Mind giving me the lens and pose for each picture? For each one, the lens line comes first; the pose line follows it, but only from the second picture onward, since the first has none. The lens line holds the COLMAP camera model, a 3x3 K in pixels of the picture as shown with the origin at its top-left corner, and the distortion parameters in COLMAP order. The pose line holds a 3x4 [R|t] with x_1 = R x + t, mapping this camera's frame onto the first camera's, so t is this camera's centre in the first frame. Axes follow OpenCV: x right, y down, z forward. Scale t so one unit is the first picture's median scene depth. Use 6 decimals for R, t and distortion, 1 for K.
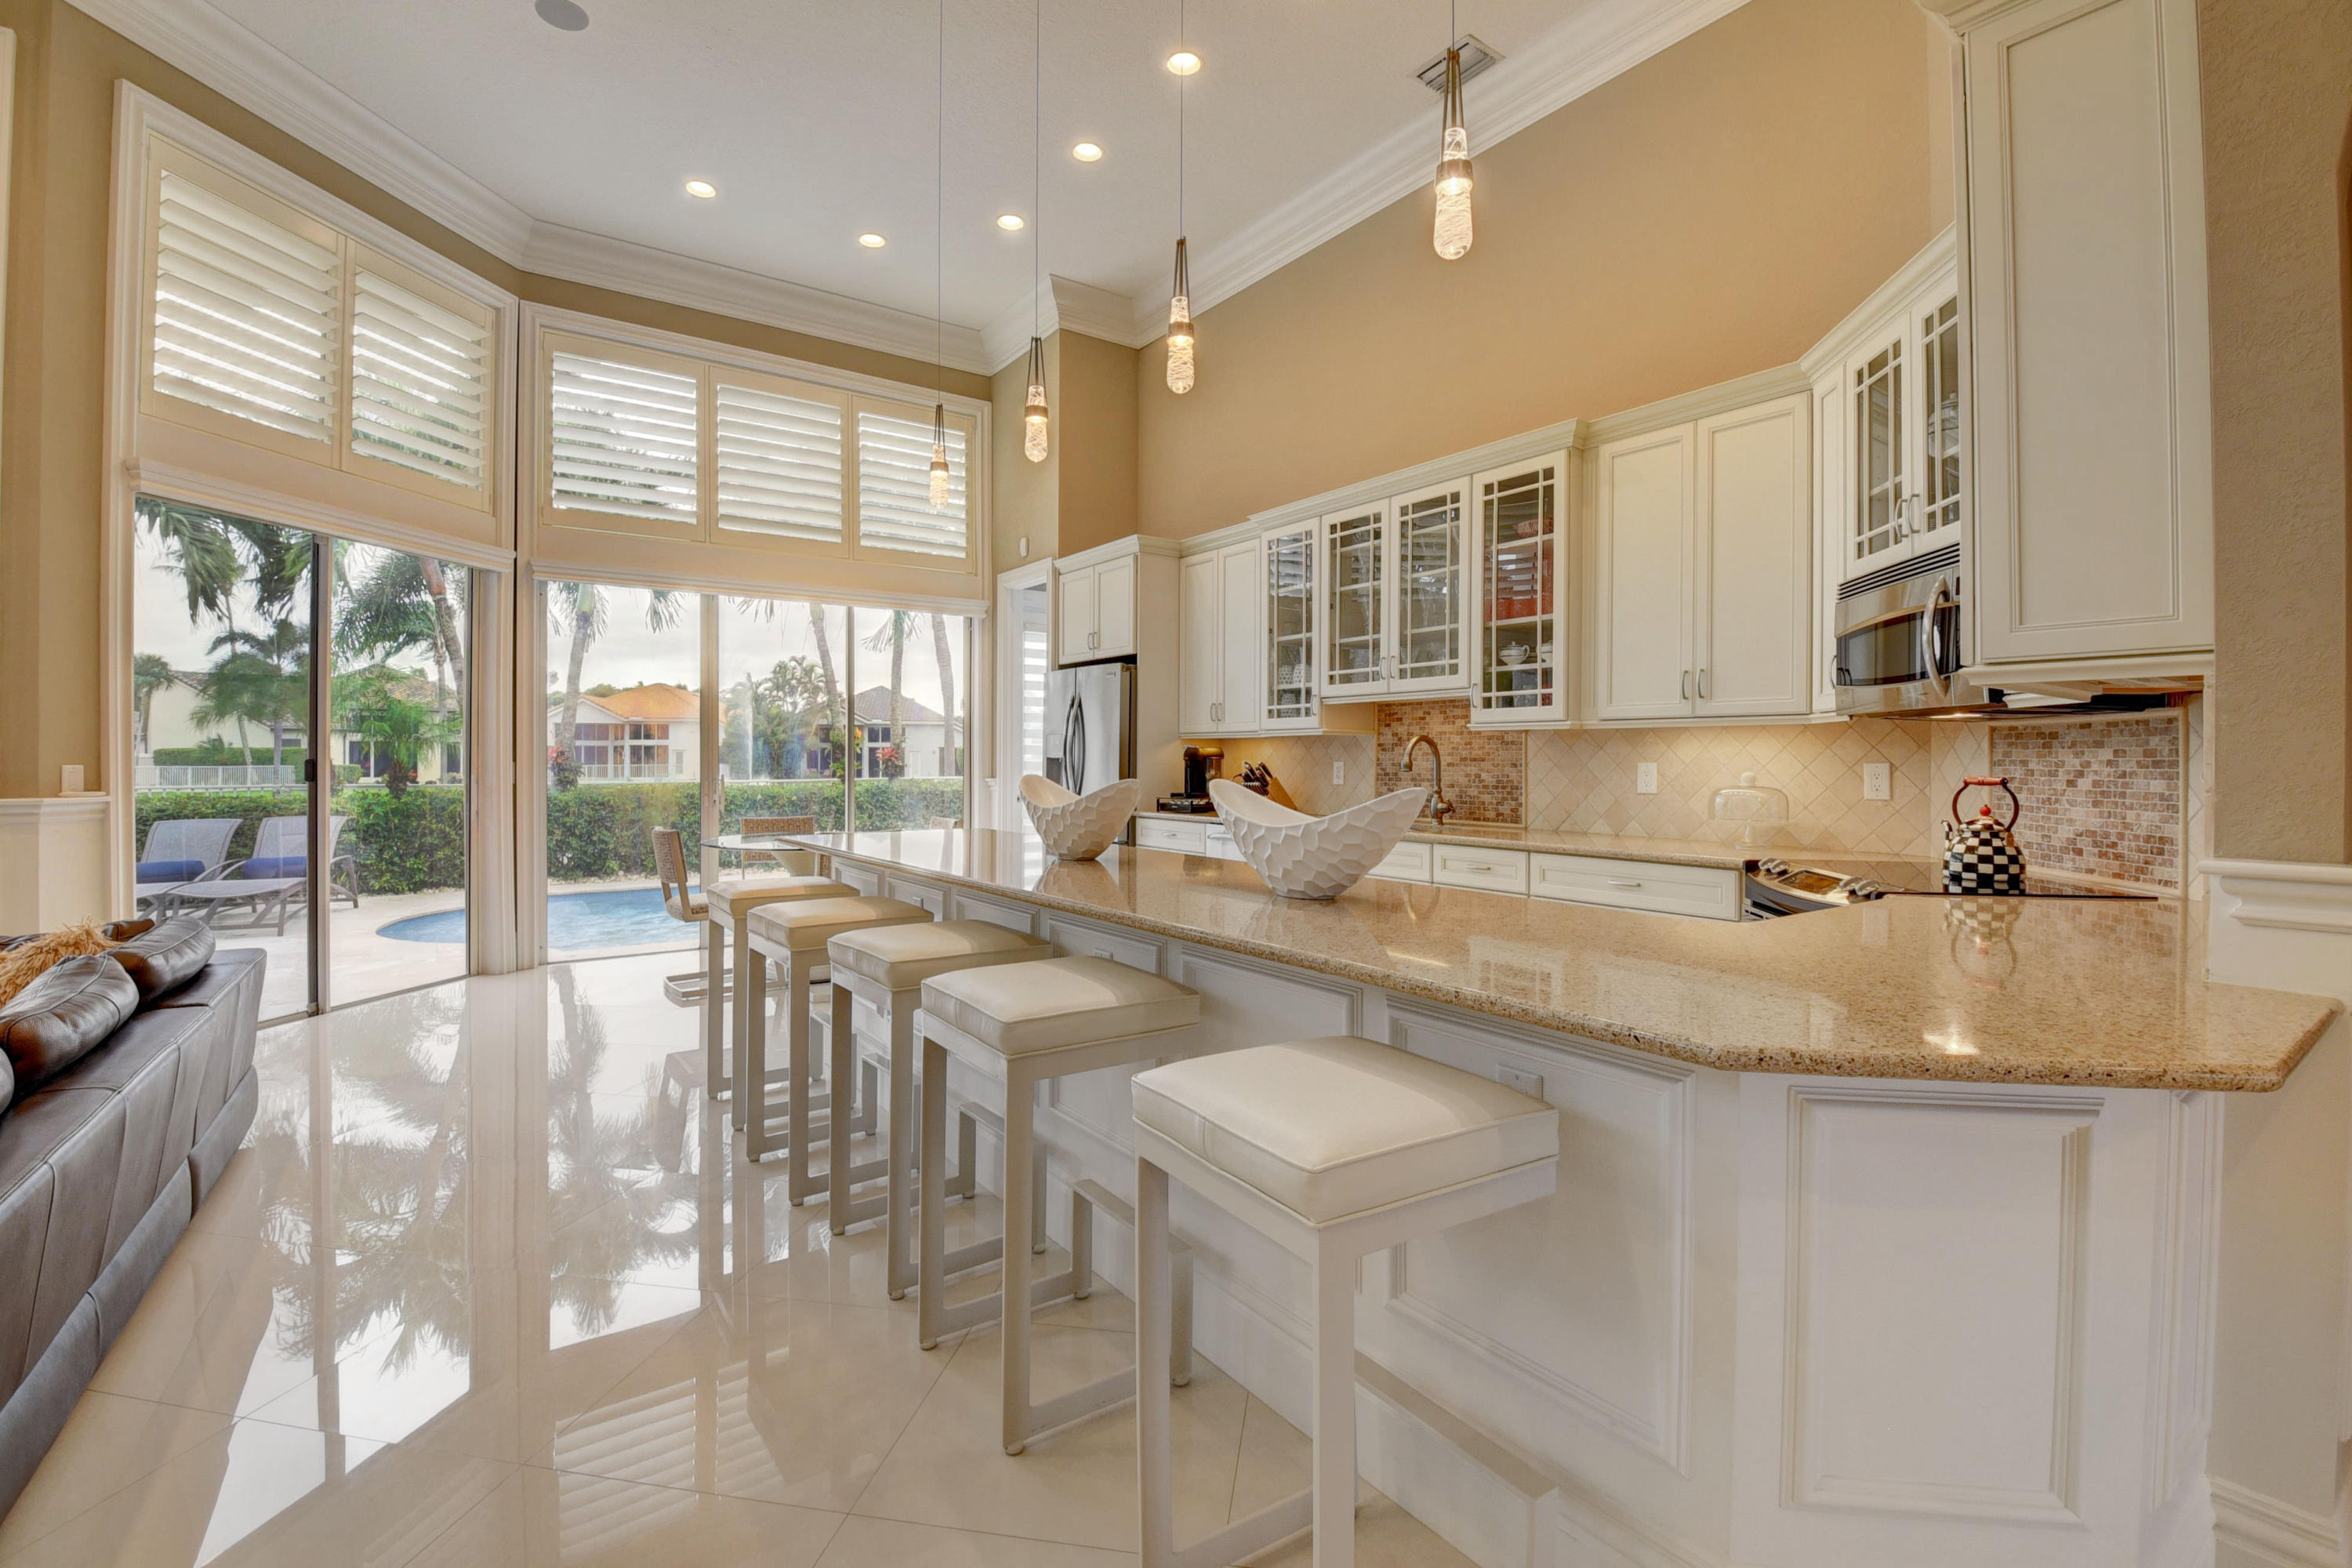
lens RADIAL K [[1030.1, 0, 1167.6], [0, 1030.1, 759.8], [0, 0, 1]] dist [0.000222, -0.019738]
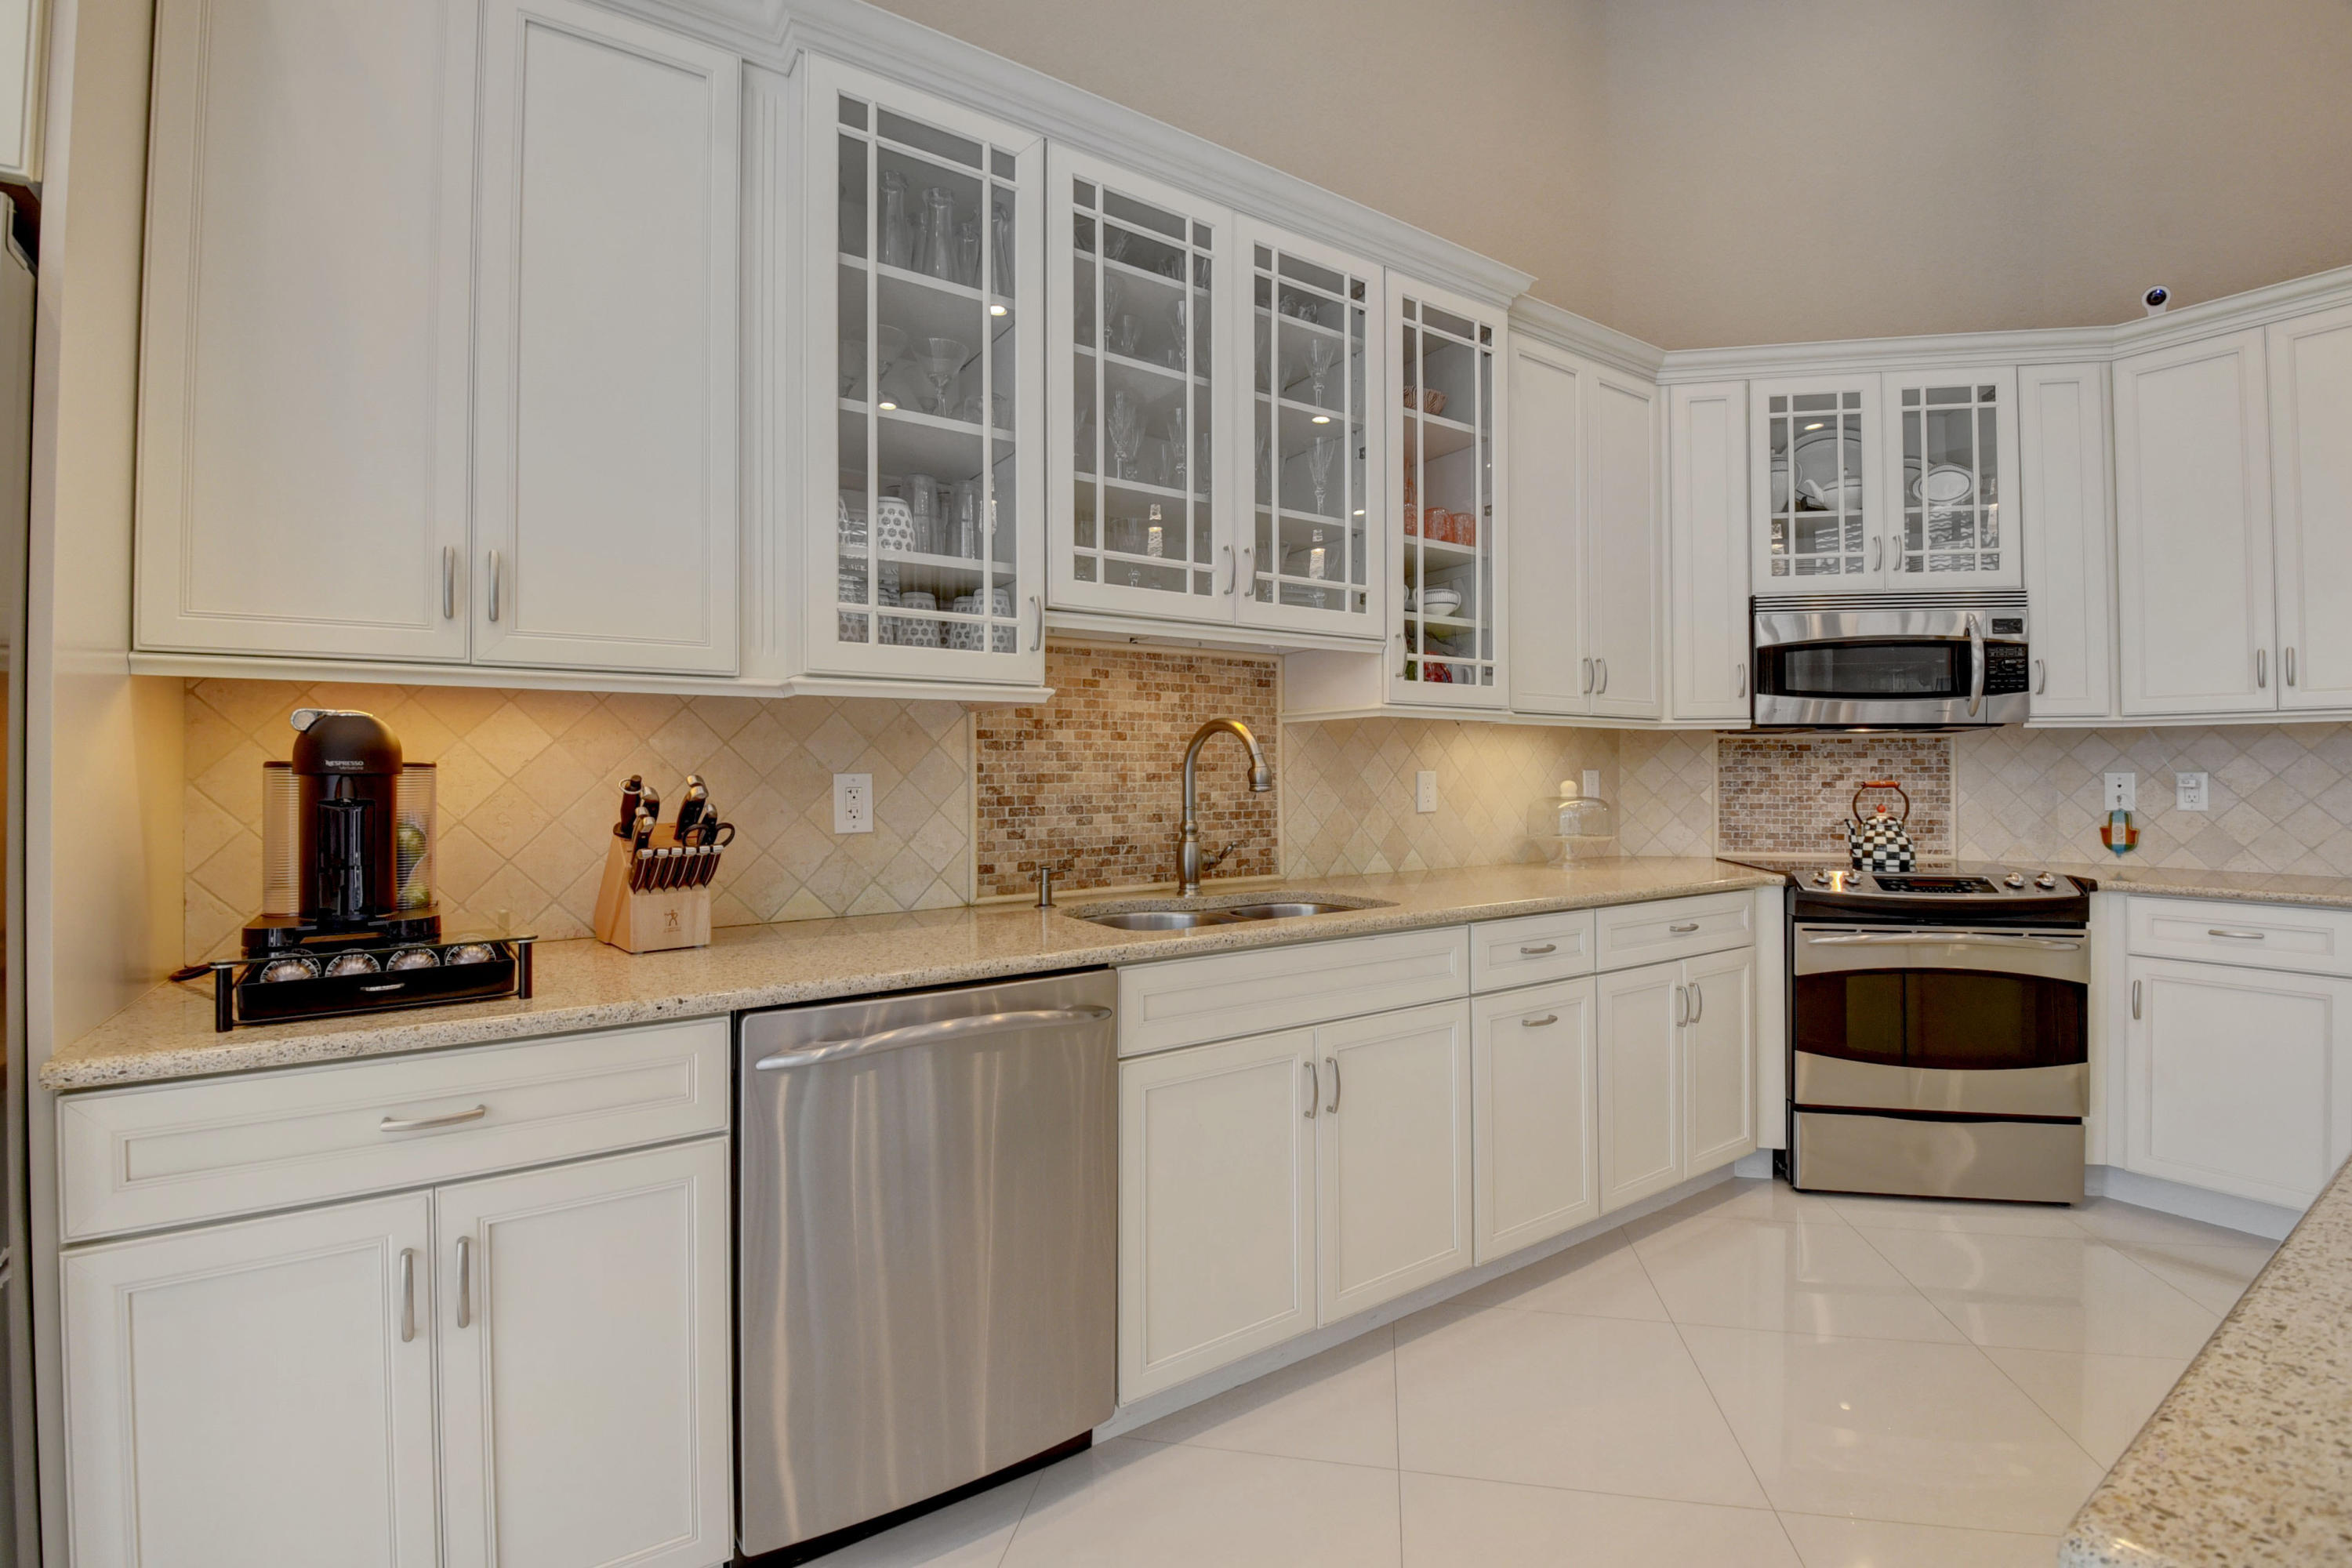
lens RADIAL K [[1030.5, 0, 1166.4], [0, 1030.5, 762.0], [0, 0, 1]] dist [0.005867, -0.019225]
pose [[0.028017, 0.003515, 0.999601, -0.255376], [0.000957, 0.999993, -0.003543, -0.001236], [-0.999607, 0.001055, 0.028013, 1.022938]]
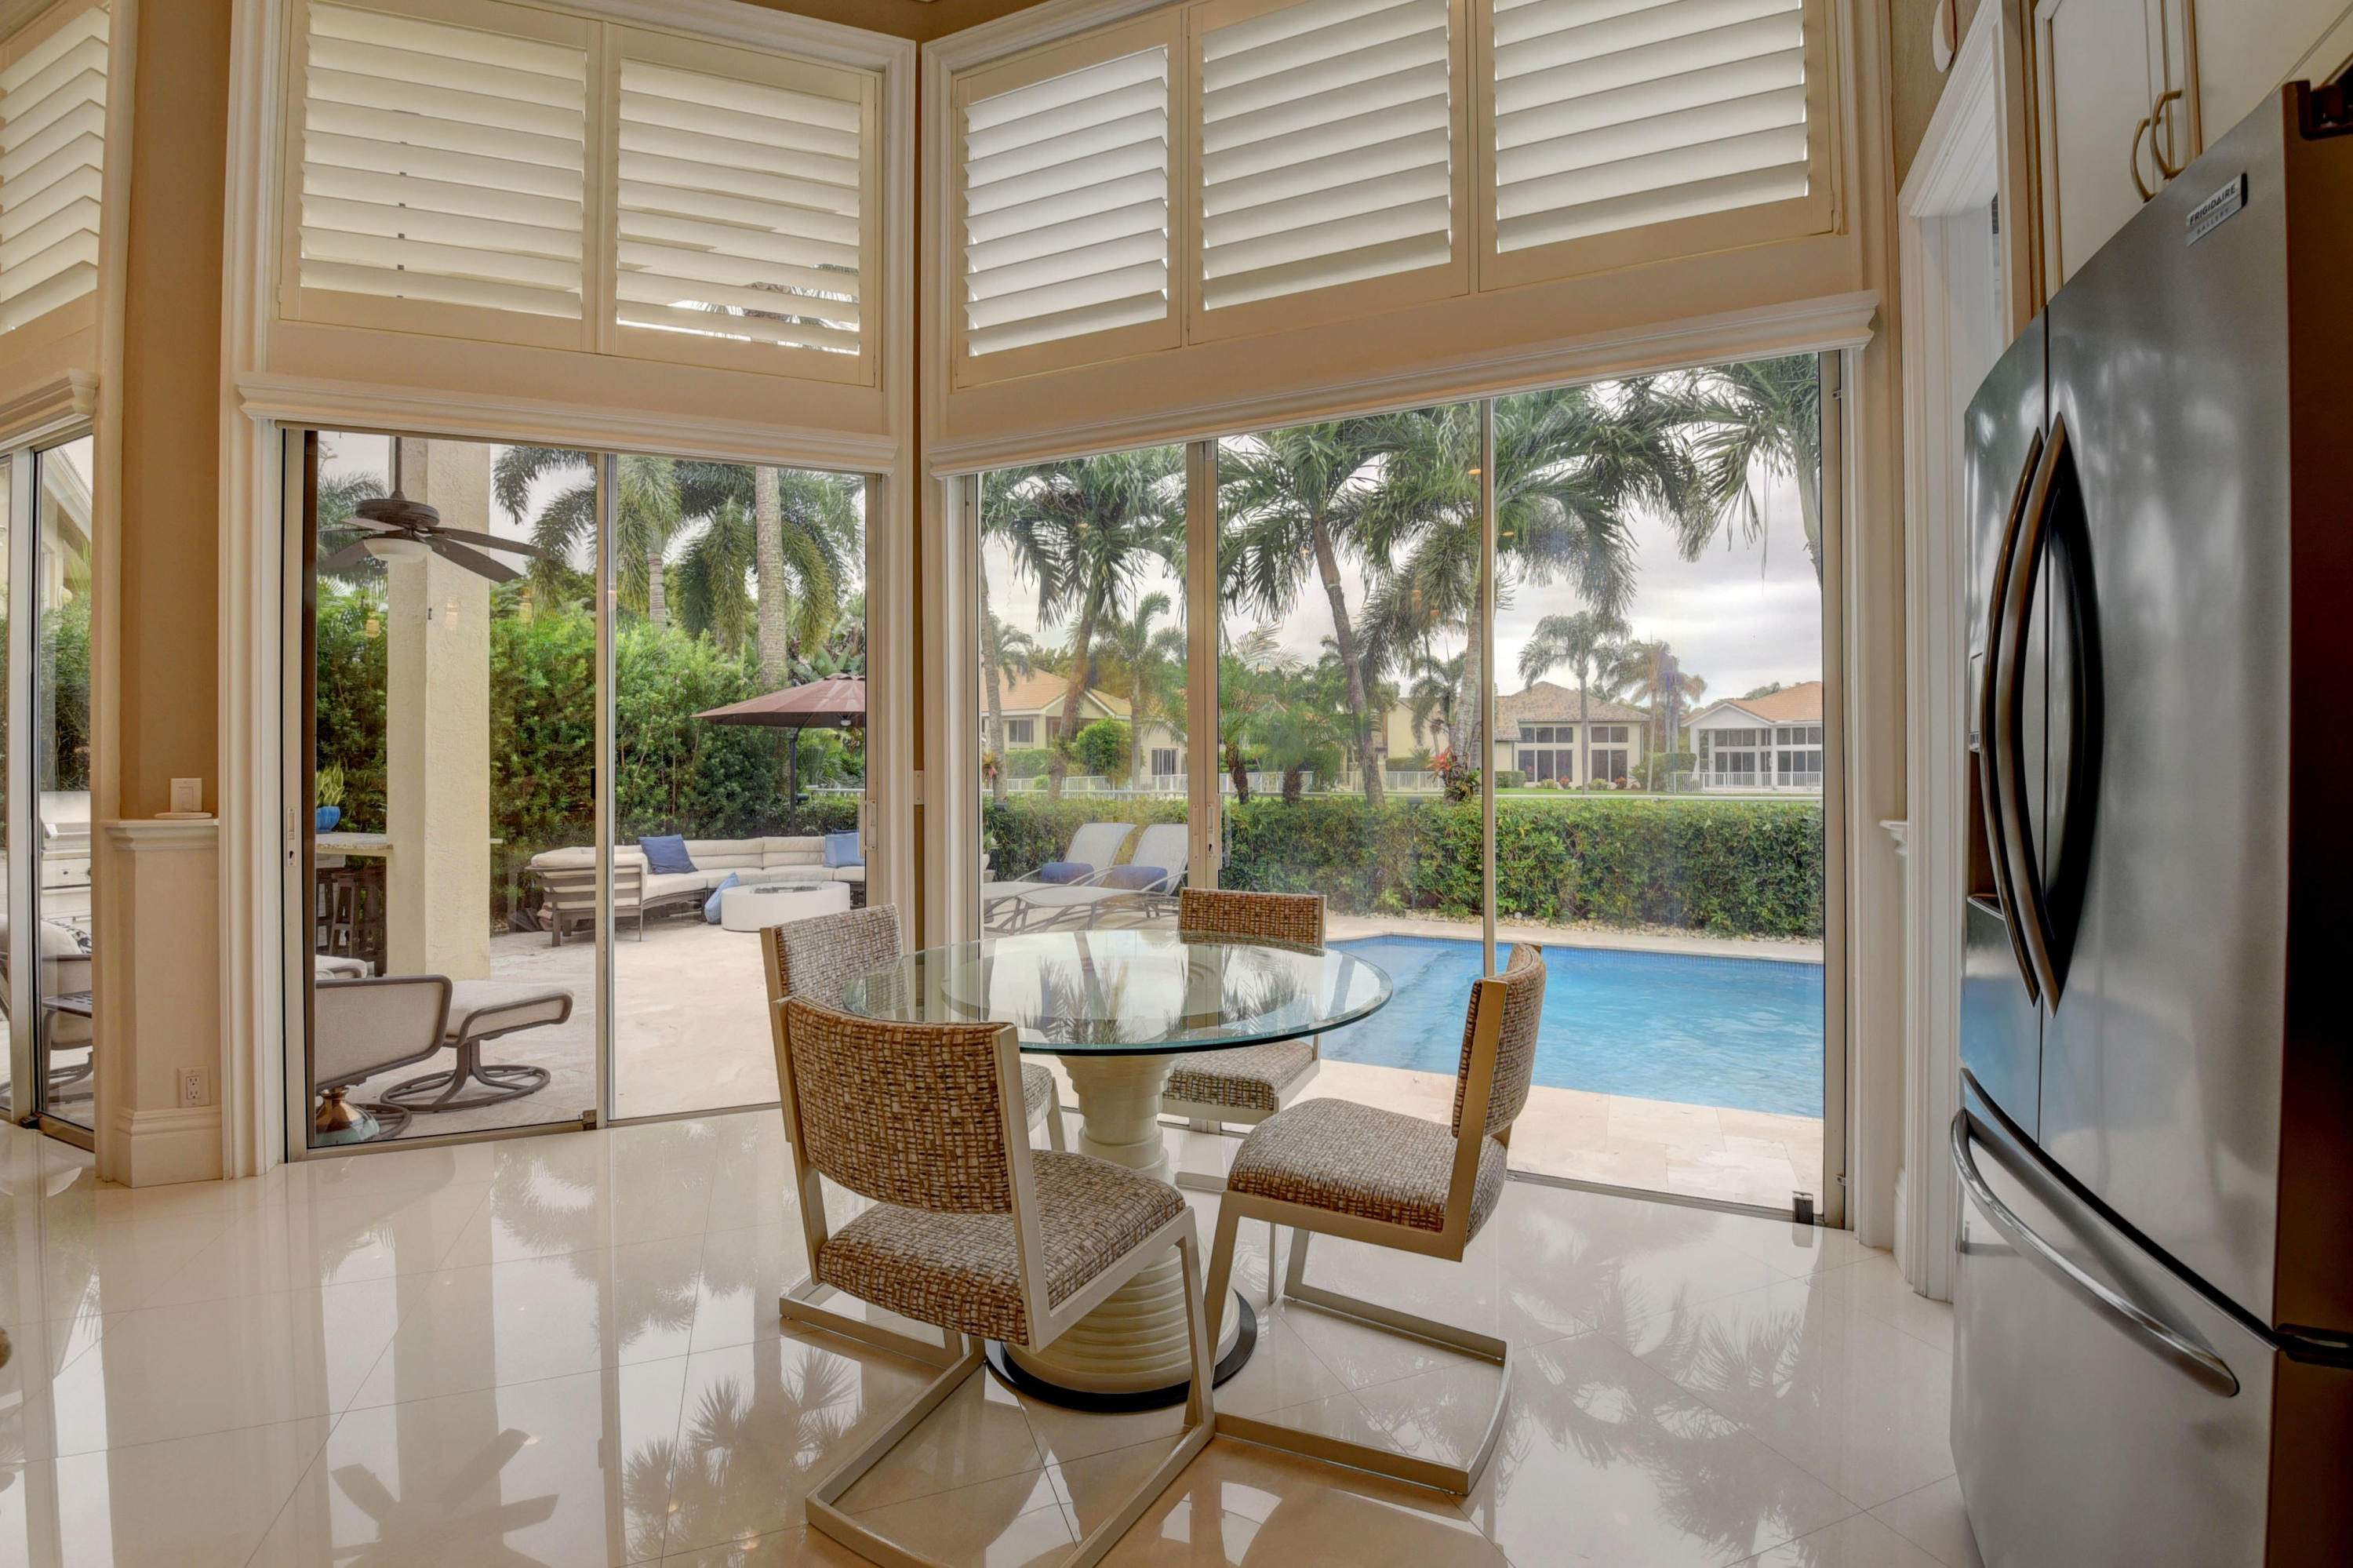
lens RADIAL K [[1030.9, 0, 1166.9], [0, 1030.9, 762.0], [0, 0, 1]] dist [0.005867, -0.019225]
pose [[0.504437, -0.005828, -0.863429, -0.008667], [0.002013, 0.999982, -0.005574, 0.001658], [0.863446, 0.001074, 0.504440, 1.011179]]
